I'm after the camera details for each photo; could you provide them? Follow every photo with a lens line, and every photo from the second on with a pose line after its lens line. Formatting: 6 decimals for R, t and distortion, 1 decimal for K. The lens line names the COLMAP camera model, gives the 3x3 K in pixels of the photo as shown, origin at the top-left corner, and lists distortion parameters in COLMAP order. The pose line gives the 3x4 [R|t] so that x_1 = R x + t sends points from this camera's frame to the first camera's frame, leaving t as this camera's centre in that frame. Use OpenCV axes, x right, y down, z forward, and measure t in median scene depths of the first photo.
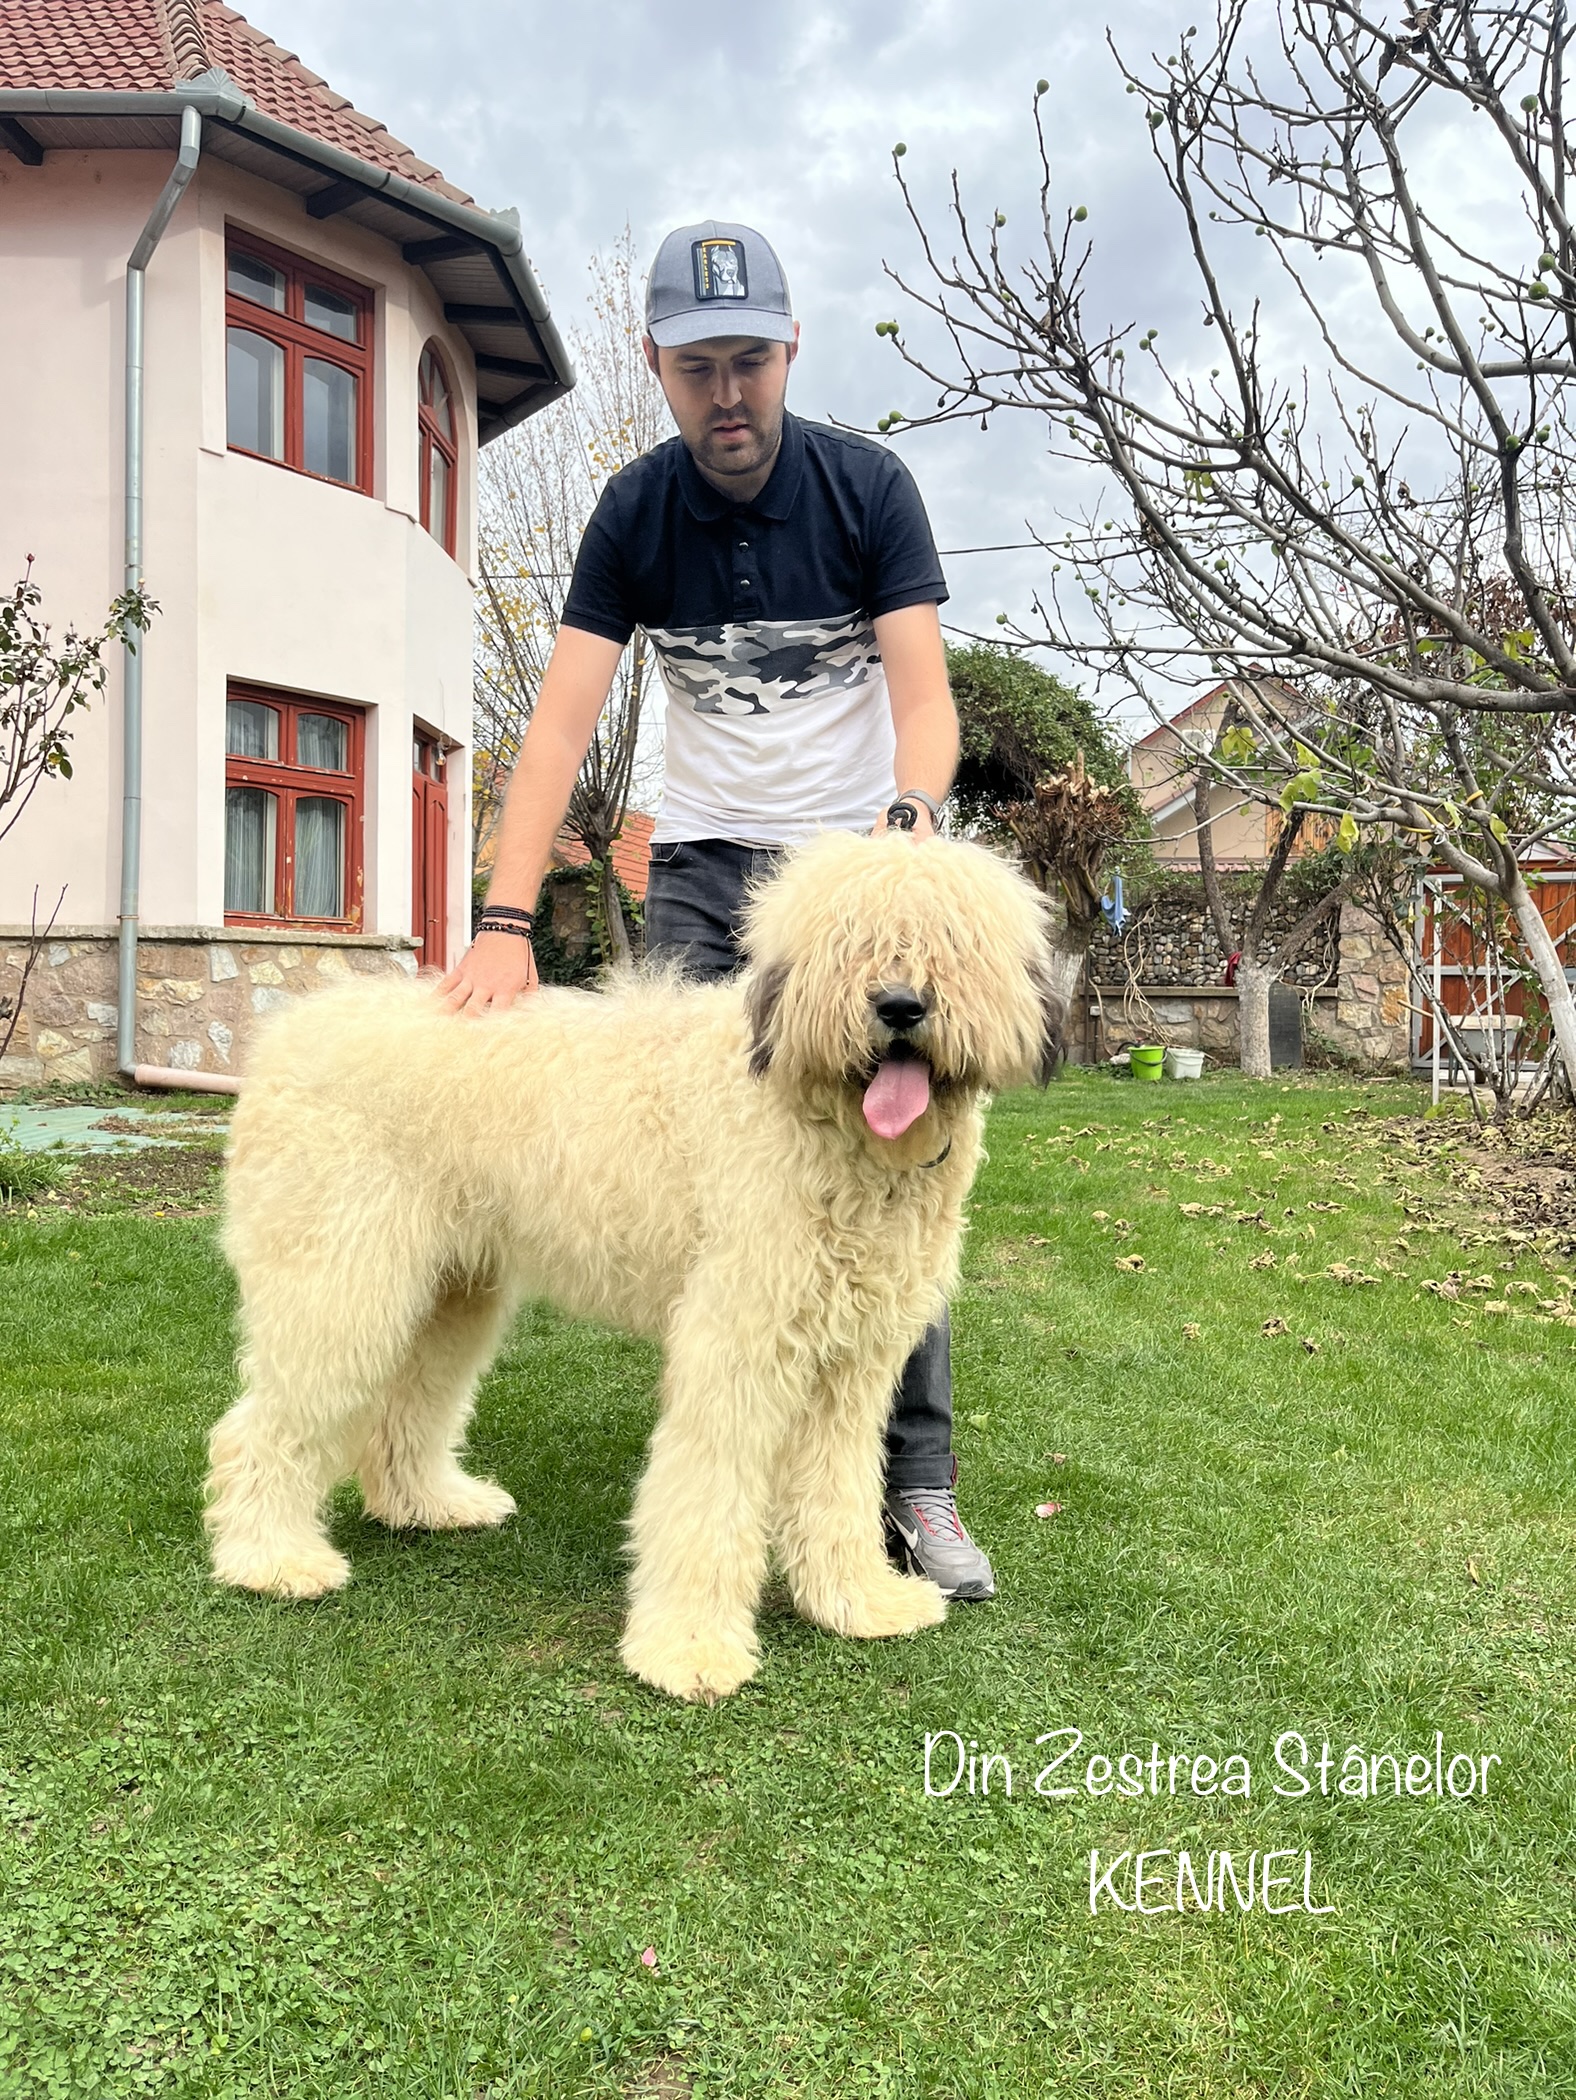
lens RADIAL K [[1605.6, 0, 790.7], [0, 1605.6, 1030.3], [0, 0, 1]] dist [0.091159, -0.142137]
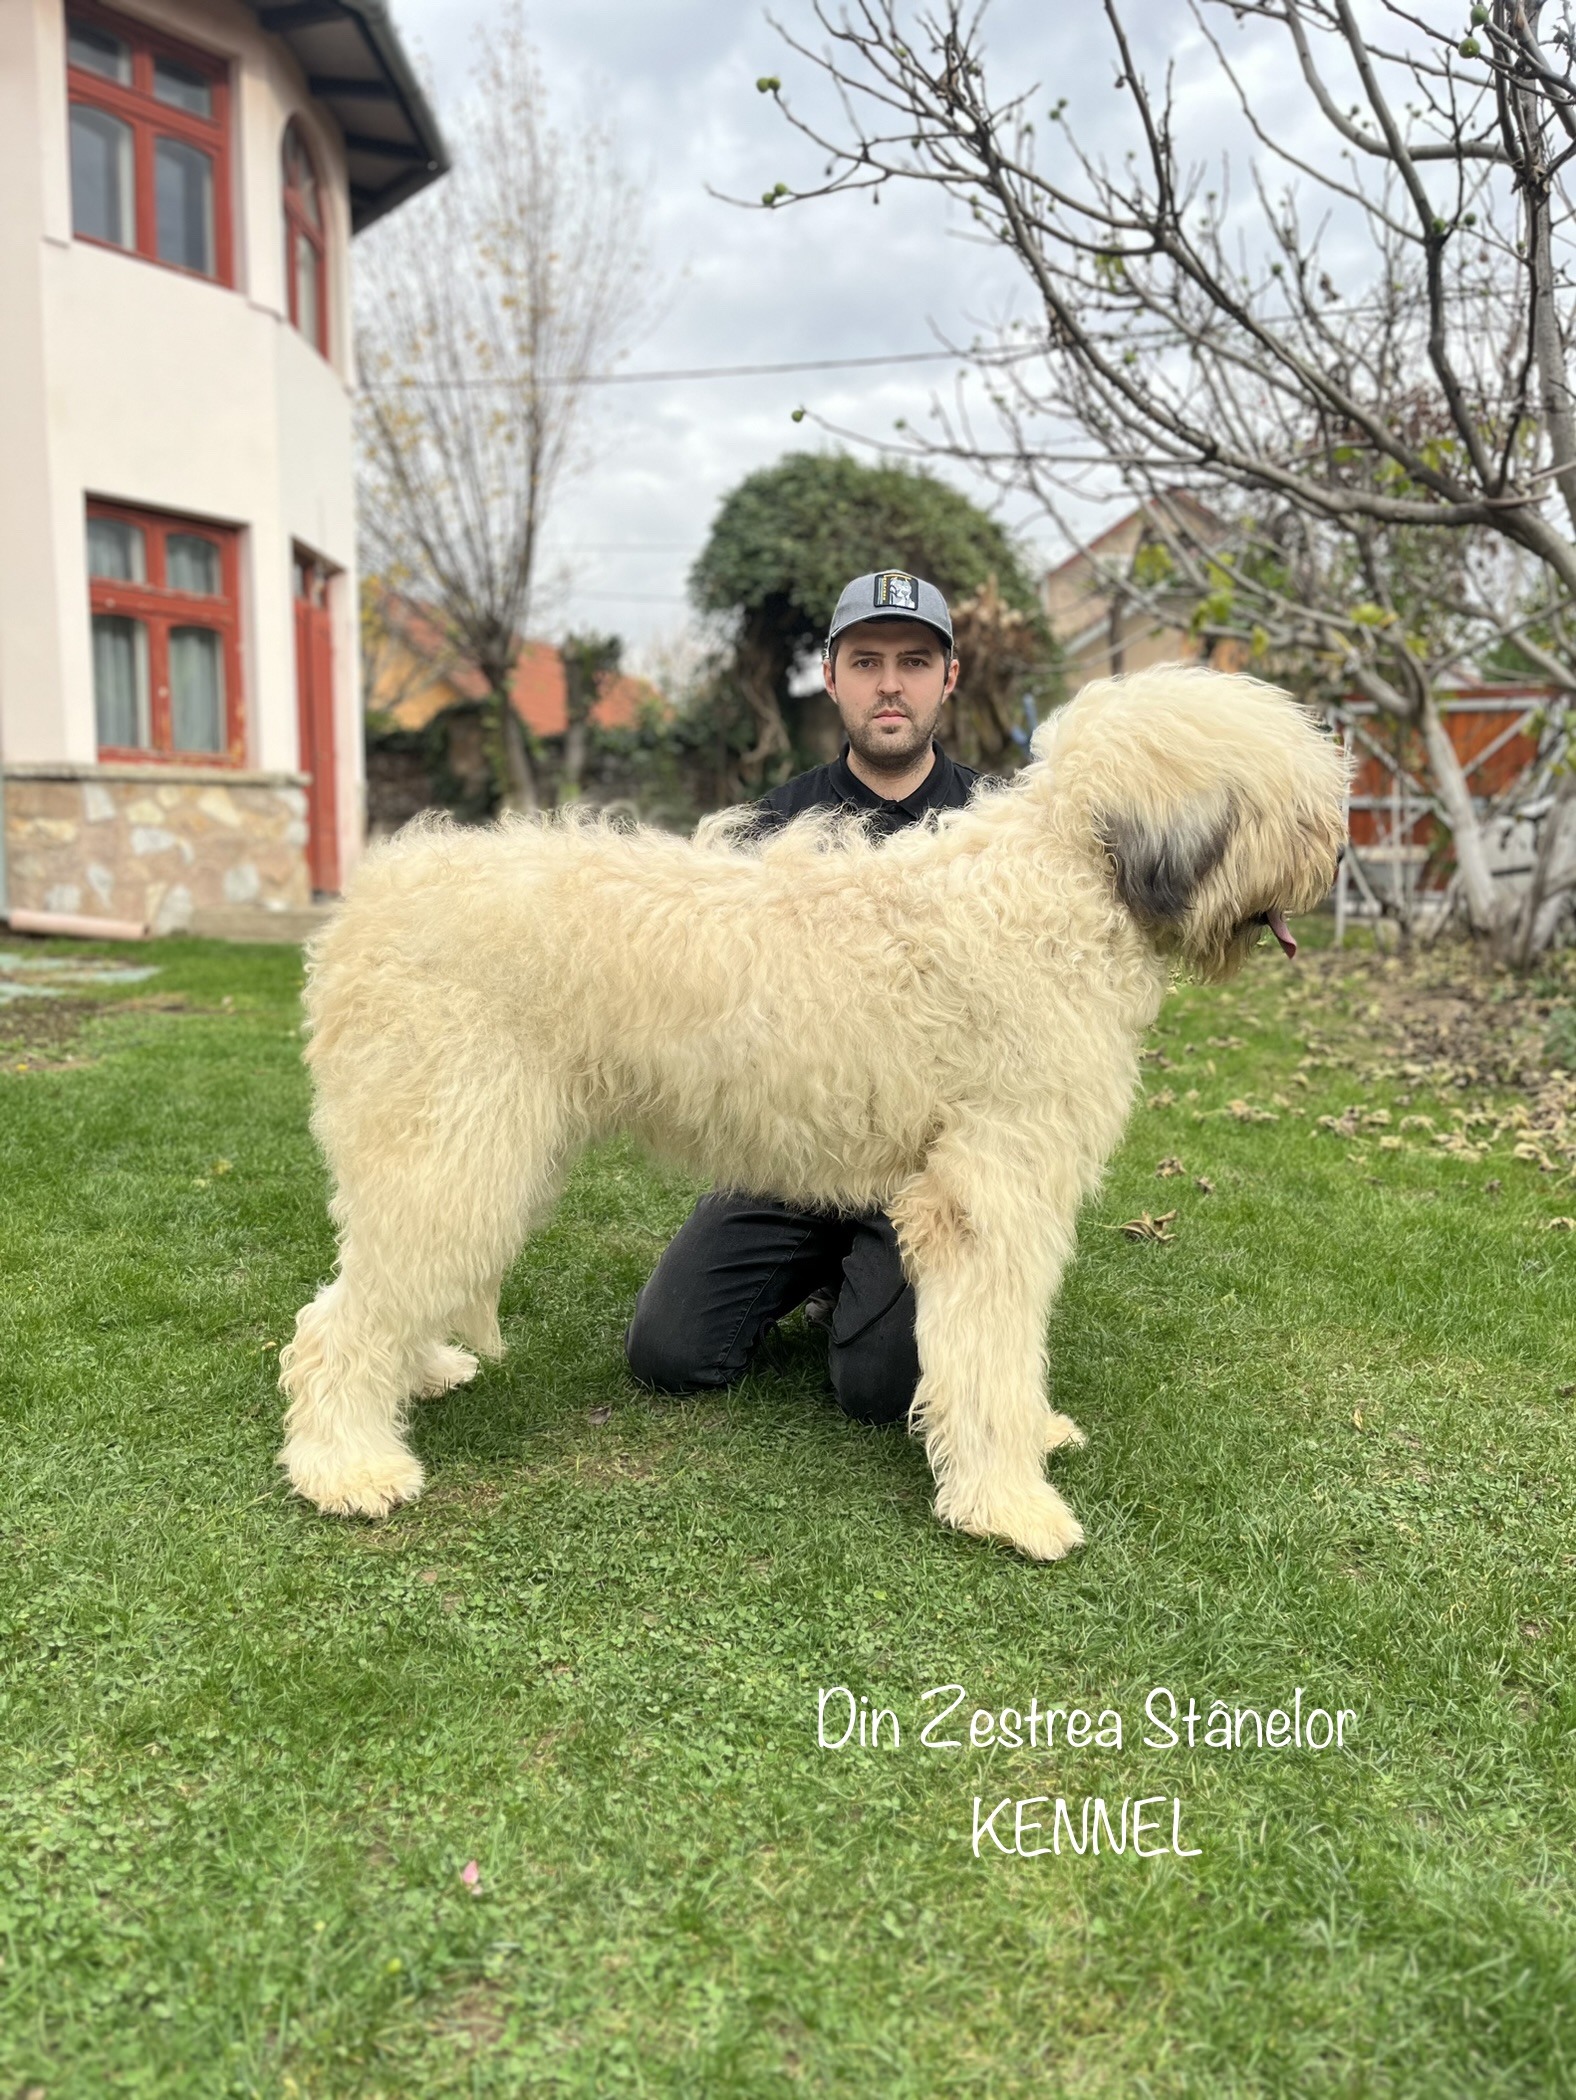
lens RADIAL K [[1621.3, 0, 788.0], [0, 1621.3, 1050.0], [0, 0, 1]] dist [0.095413, -0.144431]
pose [[0.998550, -0.014035, 0.051970, 0.013057], [0.008222, 0.993851, 0.110423, 0.000279], [-0.053200, -0.109835, 0.992525, 0.028246]]
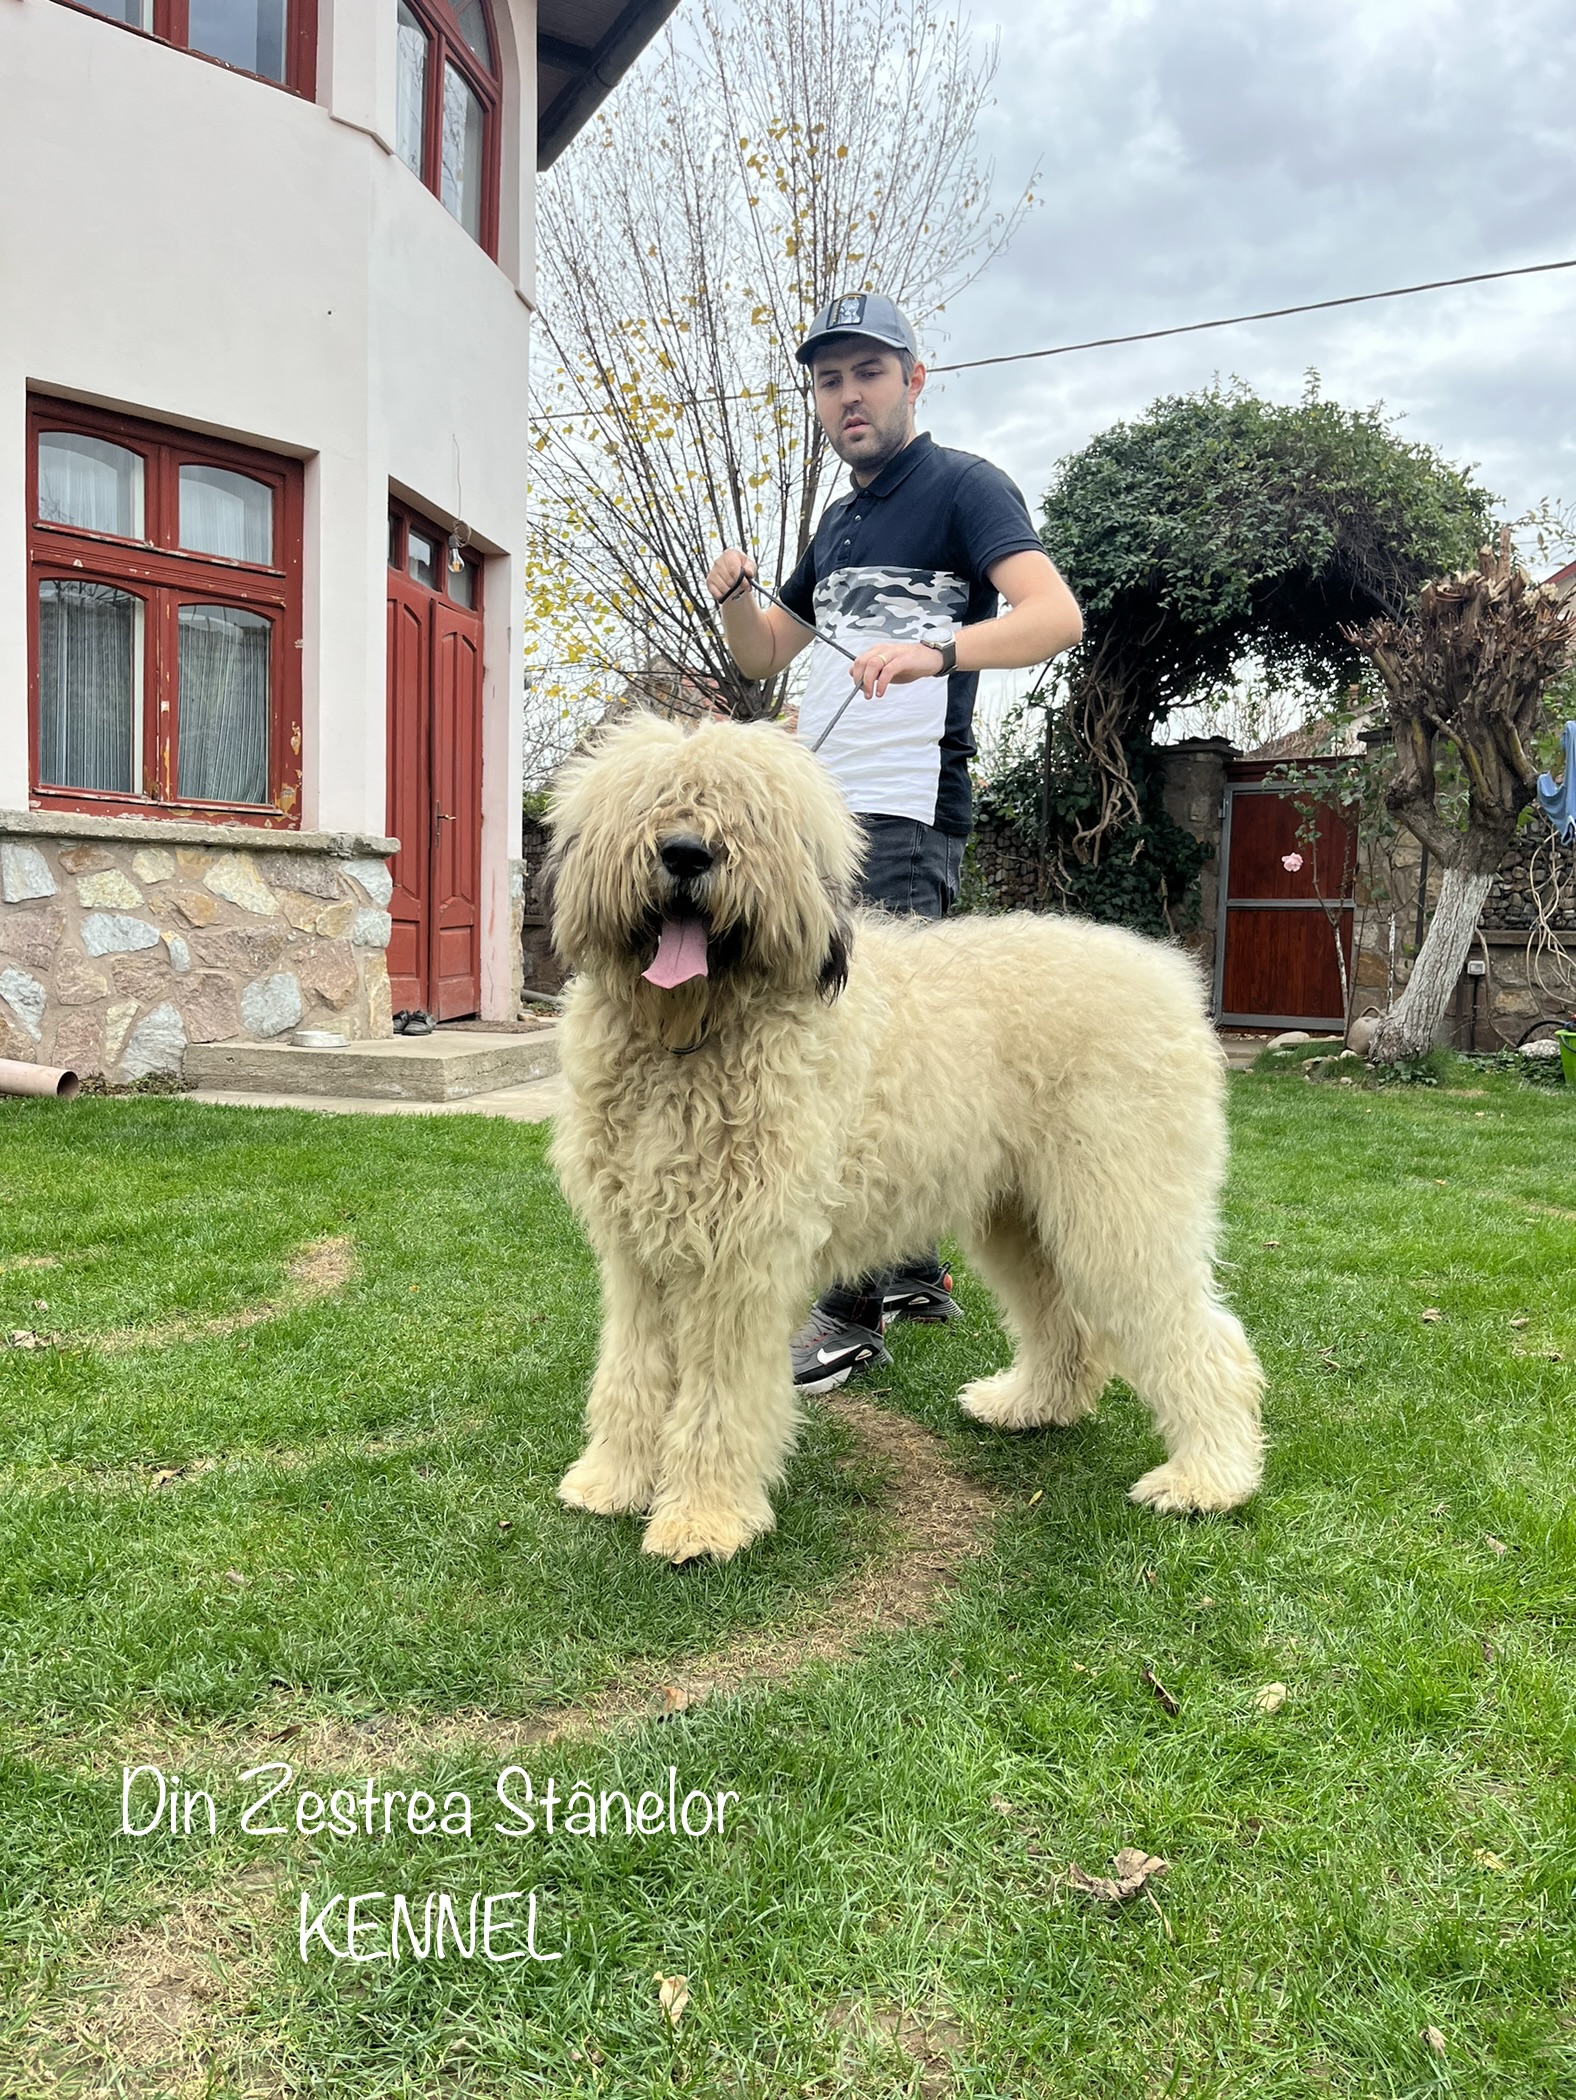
lens RADIAL K [[1621.3, 0, 788.0], [0, 1621.3, 1050.0], [0, 0, 1]] dist [0.095413, -0.144431]
pose [[0.988325, 0.024293, -0.150408, 0.123192], [-0.016886, 0.998590, 0.050323, -0.067340], [0.151419, -0.047196, 0.987342, 2.661177]]
